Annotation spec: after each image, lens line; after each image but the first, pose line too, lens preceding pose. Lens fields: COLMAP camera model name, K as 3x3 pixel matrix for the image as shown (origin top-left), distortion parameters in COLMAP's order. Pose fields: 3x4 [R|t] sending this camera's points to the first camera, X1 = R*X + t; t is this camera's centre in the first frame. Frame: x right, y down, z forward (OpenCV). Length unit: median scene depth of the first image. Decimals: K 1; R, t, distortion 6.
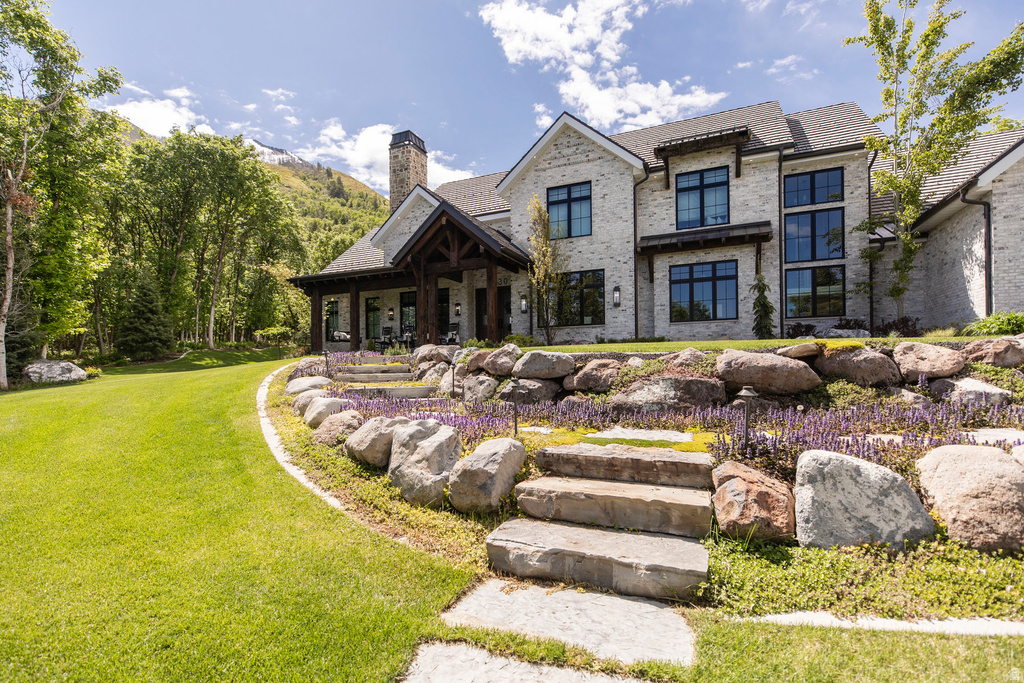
lens RADIAL K [[470.0, 0, 526.9], [0, 470.0, 351.0], [0, 0, 1]] dist [0.003493, 0.000231]
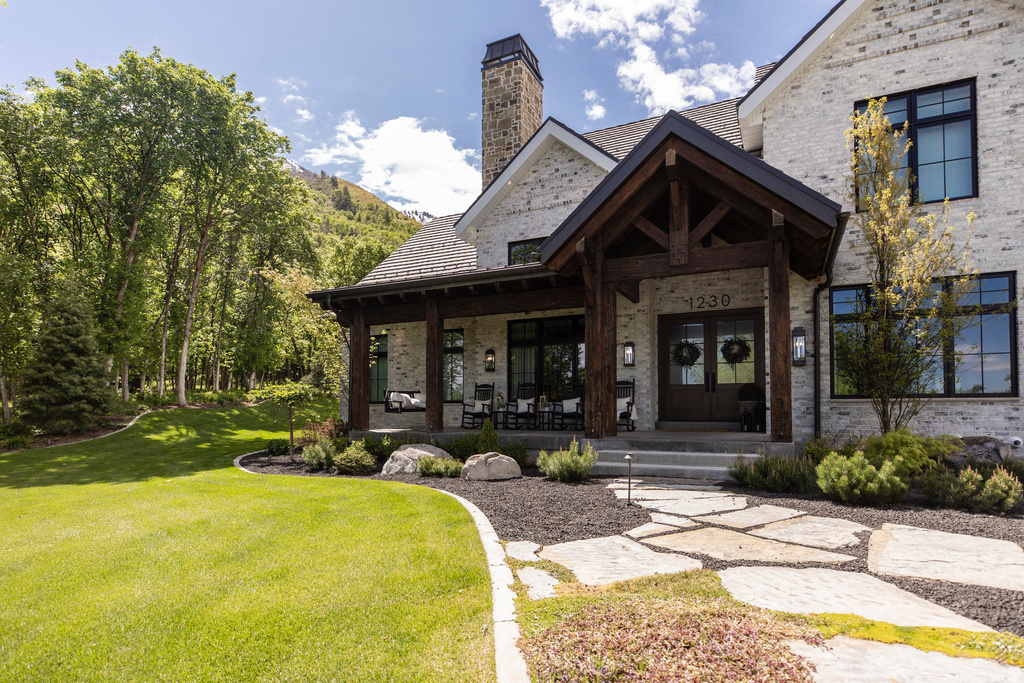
lens RADIAL K [[555.7, 0, 527.7], [0, 555.7, 389.6], [0, 0, 1]] dist [-0.002711, -0.000922]
pose [[0.998369, 0.015038, -0.055077, -0.204354], [-0.015157, 0.999884, -0.001733, -0.042808], [0.055045, 0.002565, 0.998481, 0.349367]]
